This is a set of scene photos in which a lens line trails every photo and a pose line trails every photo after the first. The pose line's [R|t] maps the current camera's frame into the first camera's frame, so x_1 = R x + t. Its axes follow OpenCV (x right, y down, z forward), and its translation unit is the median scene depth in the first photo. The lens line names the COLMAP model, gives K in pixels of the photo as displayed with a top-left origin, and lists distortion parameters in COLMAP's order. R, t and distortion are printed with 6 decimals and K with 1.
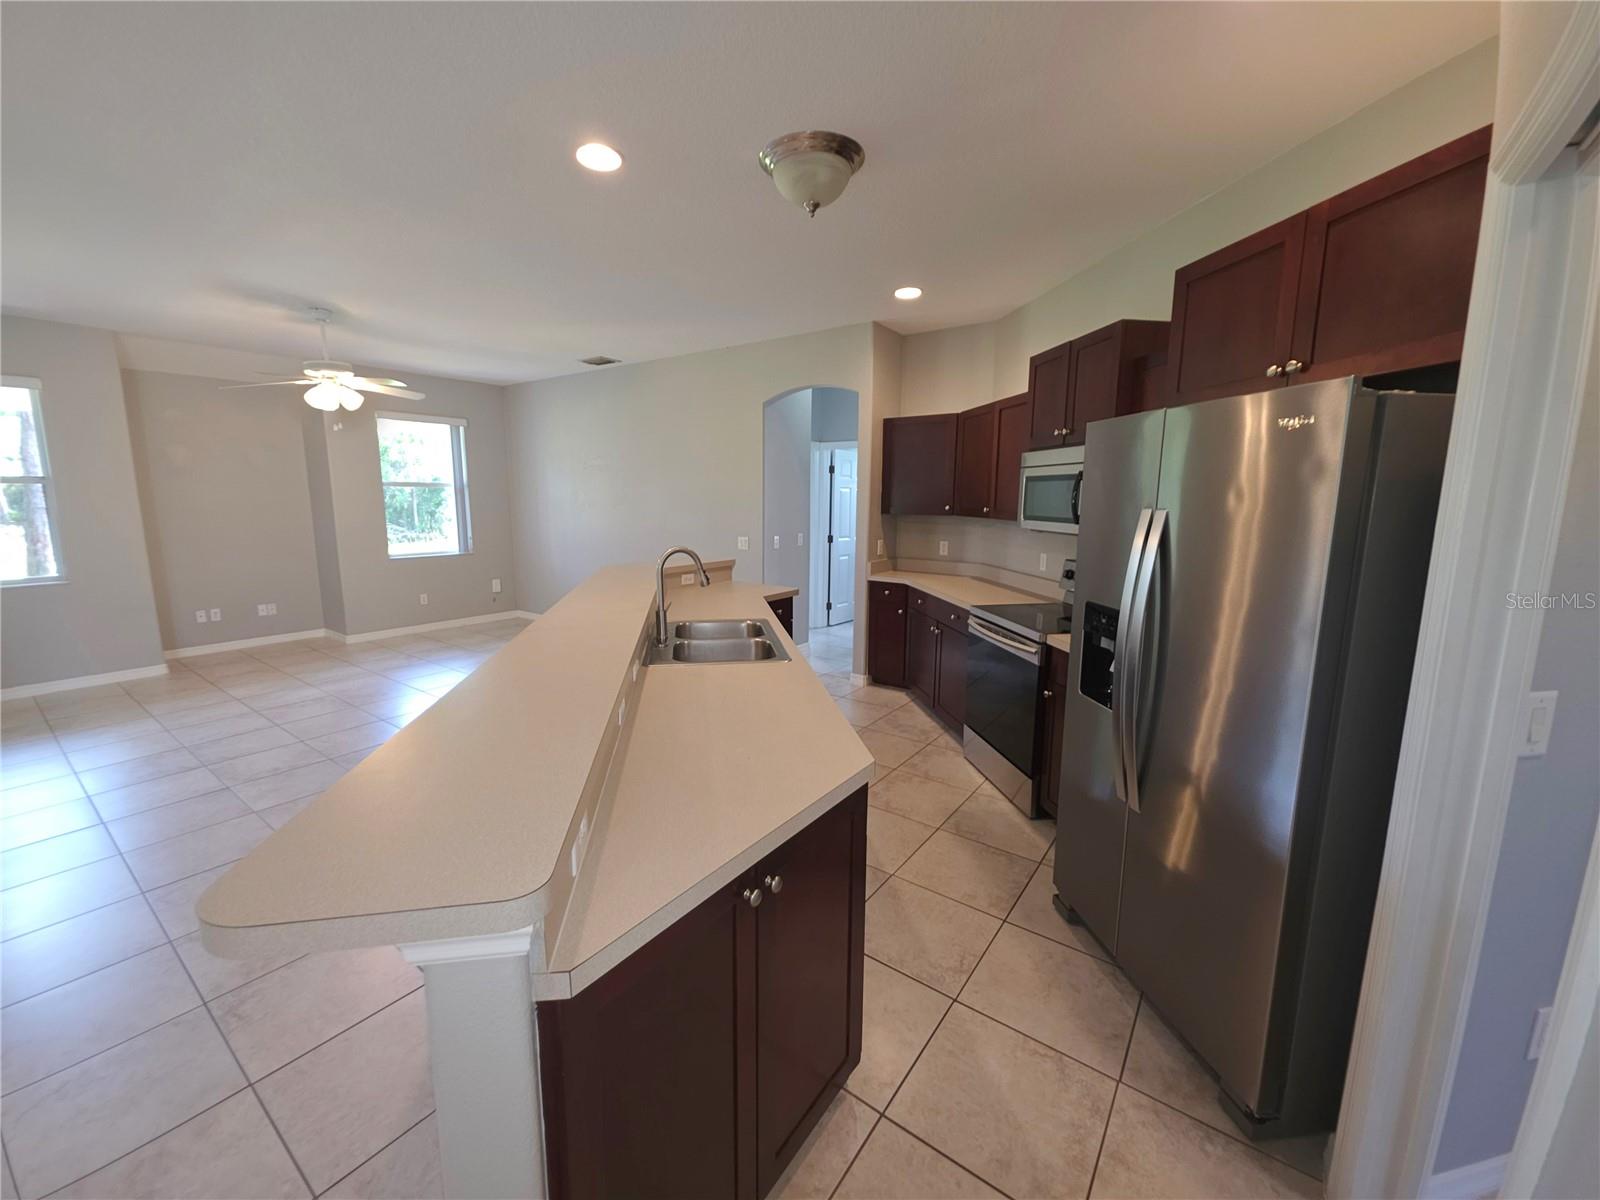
lens RADIAL K [[649.0, 0, 795.1], [0, 649.0, 602.7], [0, 0, 1]] dist [0.000447, -0.000105]
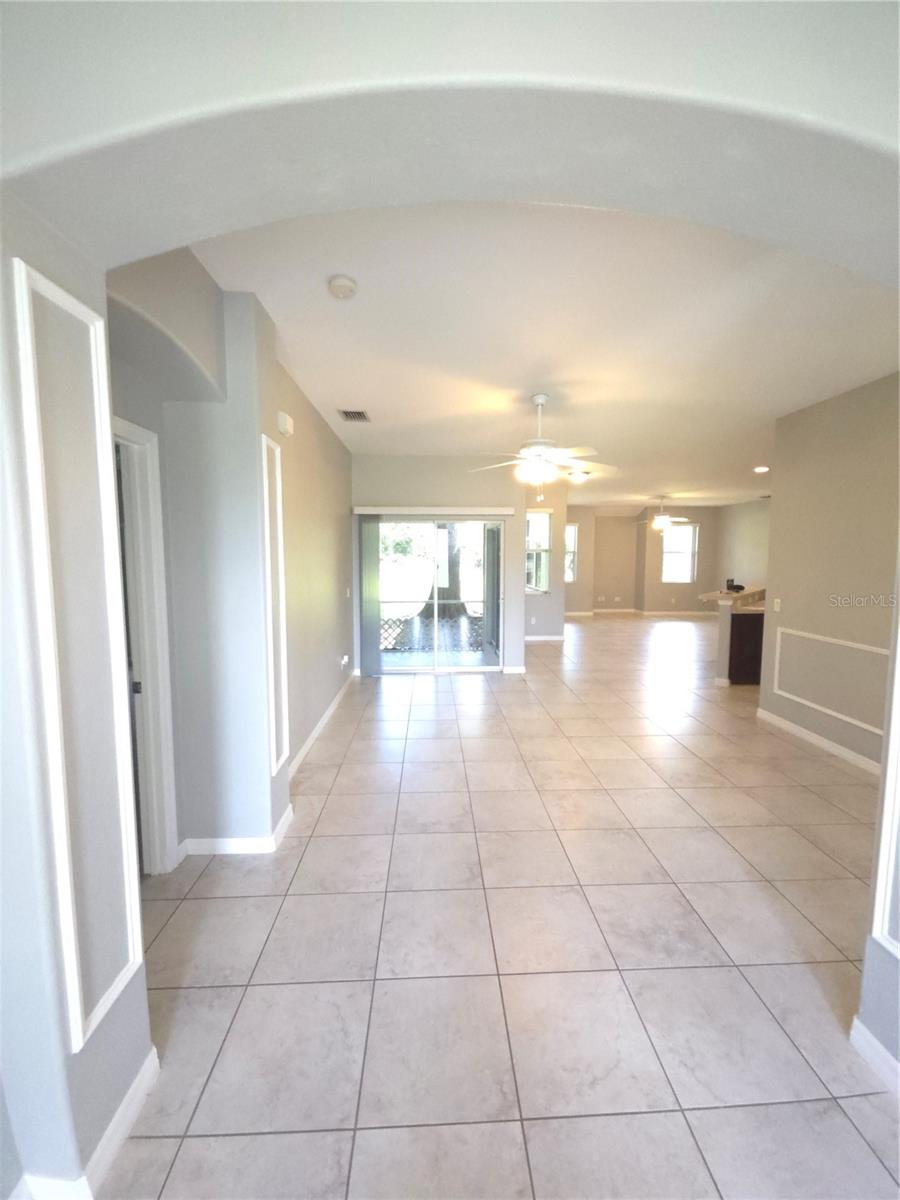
lens RADIAL K [[486.8, 0, 453.3], [0, 486.8, 601.0], [0, 0, 1]] dist [0.000447, -0.000105]
pose [[0.639124, 0.061516, -0.766640, 0.366347], [-0.123962, 0.992003, -0.023745, 0.187897], [0.759048, 0.110210, 0.641638, -1.000671]]
